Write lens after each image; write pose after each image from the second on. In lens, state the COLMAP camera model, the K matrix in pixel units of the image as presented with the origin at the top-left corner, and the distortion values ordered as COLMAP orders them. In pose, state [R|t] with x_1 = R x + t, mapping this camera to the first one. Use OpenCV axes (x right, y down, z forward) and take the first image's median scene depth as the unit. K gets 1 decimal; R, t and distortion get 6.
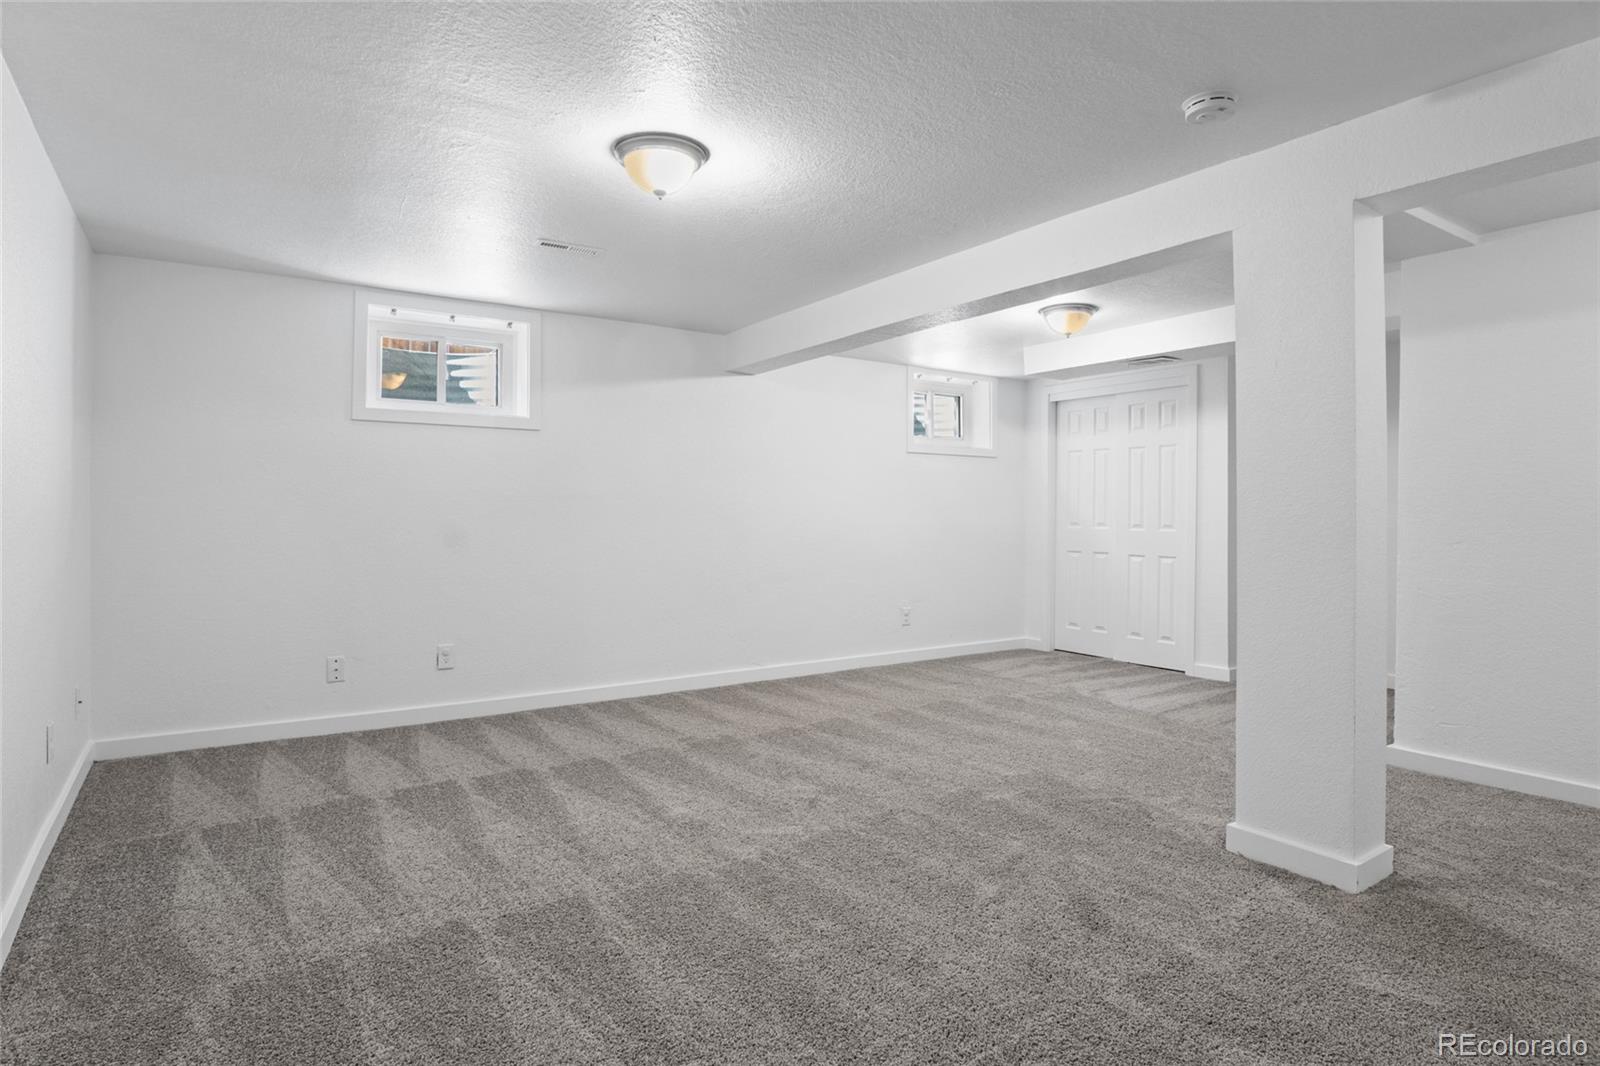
lens RADIAL K [[871.5, 0, 800.0], [0, 871.5, 504.6], [0, 0, 1]] dist [-0.032144, 0.008534]
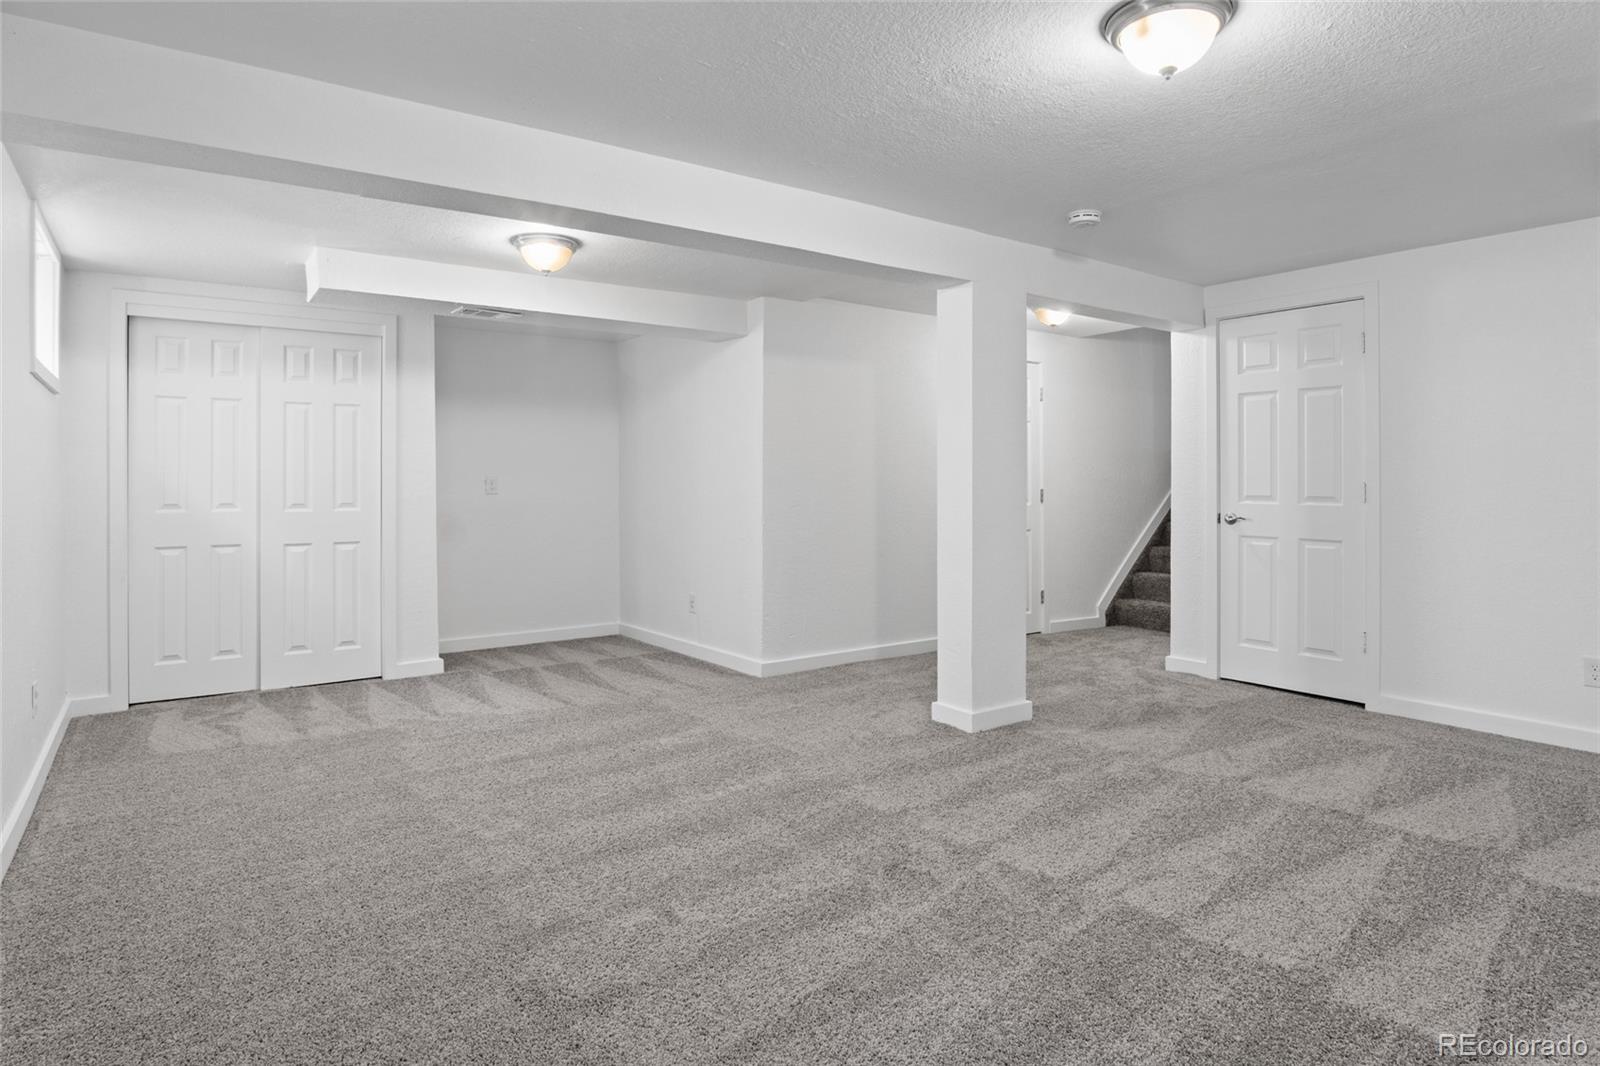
lens RADIAL K [[871.5, 0, 800.0], [0, 871.5, 504.6], [0, 0, 1]] dist [-0.032144, 0.008534]
pose [[-0.081273, -0.031318, 0.996200, -0.421050], [0.001500, 0.999501, 0.031544, -0.000127], [-0.996691, 0.004058, -0.081186, 0.645846]]
